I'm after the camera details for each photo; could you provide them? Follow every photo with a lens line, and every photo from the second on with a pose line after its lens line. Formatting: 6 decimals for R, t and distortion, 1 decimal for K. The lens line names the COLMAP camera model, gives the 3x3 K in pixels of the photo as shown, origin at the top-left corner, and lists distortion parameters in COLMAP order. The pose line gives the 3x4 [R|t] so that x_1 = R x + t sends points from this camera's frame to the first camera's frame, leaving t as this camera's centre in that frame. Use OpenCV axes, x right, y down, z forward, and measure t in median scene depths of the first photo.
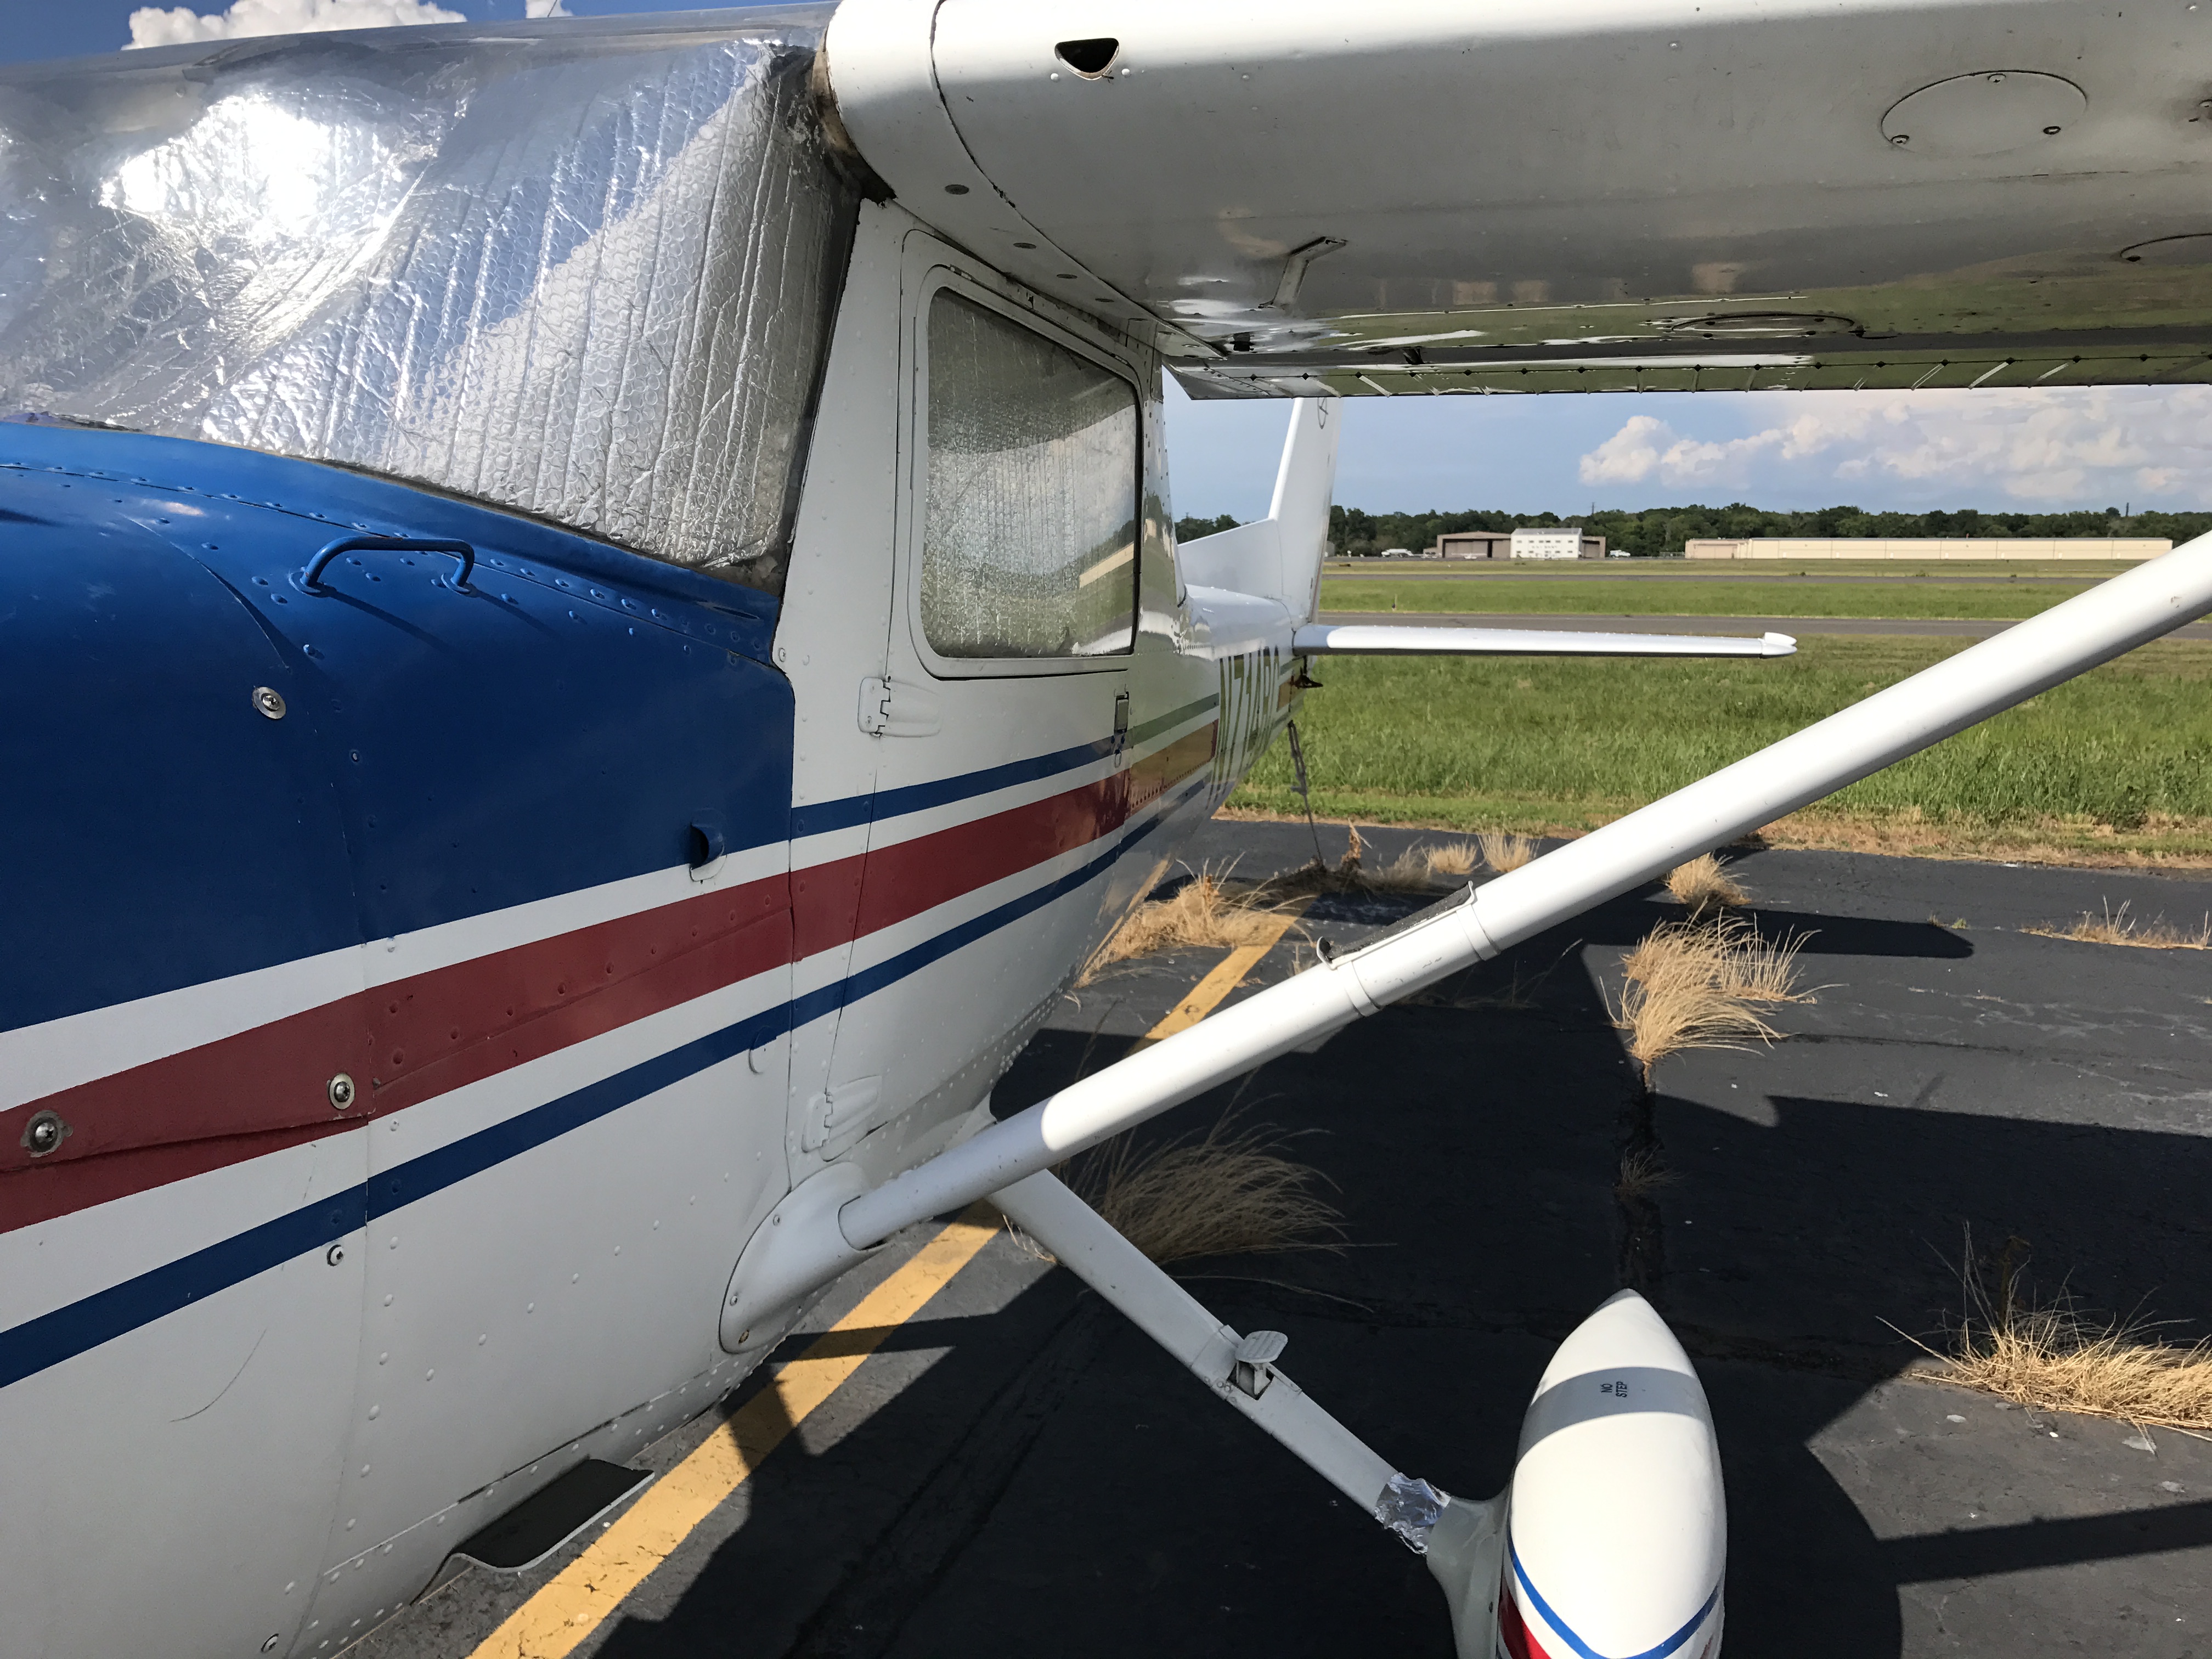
lens RADIAL K [[1803.2, 0, 1059.4], [0, 1803.2, 790.2], [0, 0, 1]] dist [0.052965, -0.143724]
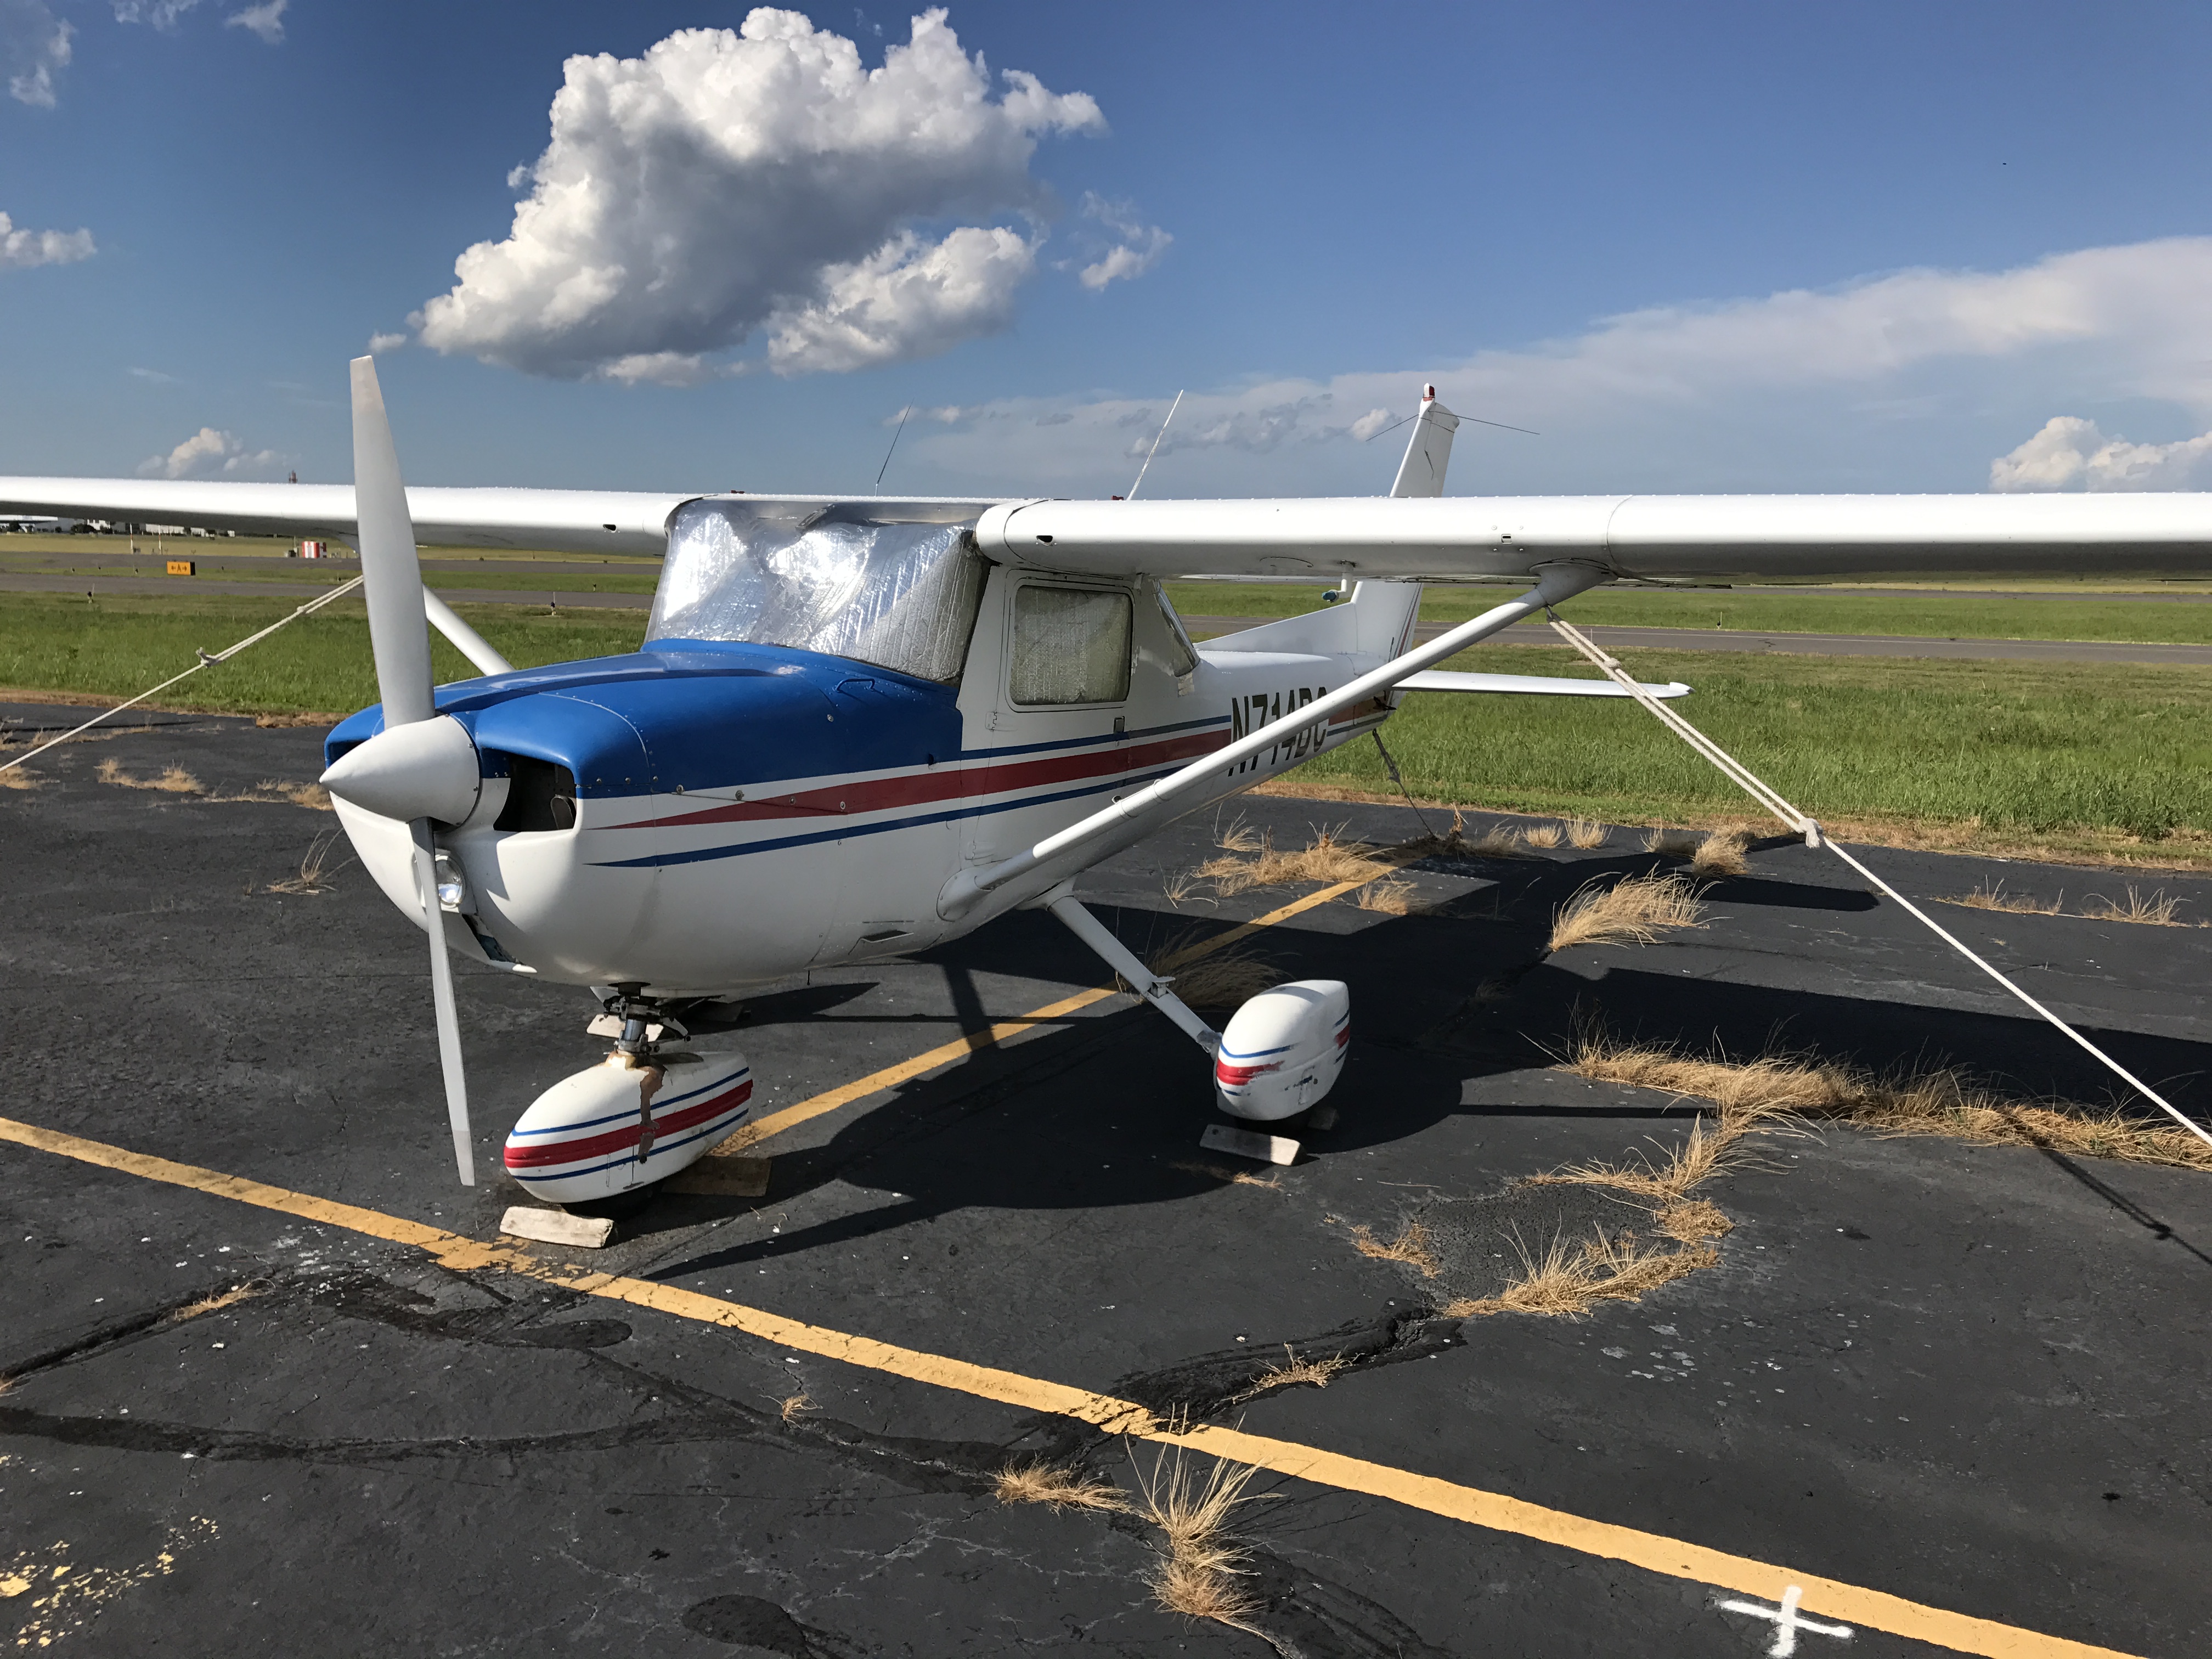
lens RADIAL K [[1828.3, 0, 1106.0], [0, 1828.3, 829.5], [0, 0, 1]] dist [0.043428, -0.009225]
pose [[0.984737, 0.038105, -0.169829, 0.444624], [-0.034765, 0.999140, 0.022598, 0.044203], [0.170544, -0.016349, 0.985214, -1.468161]]
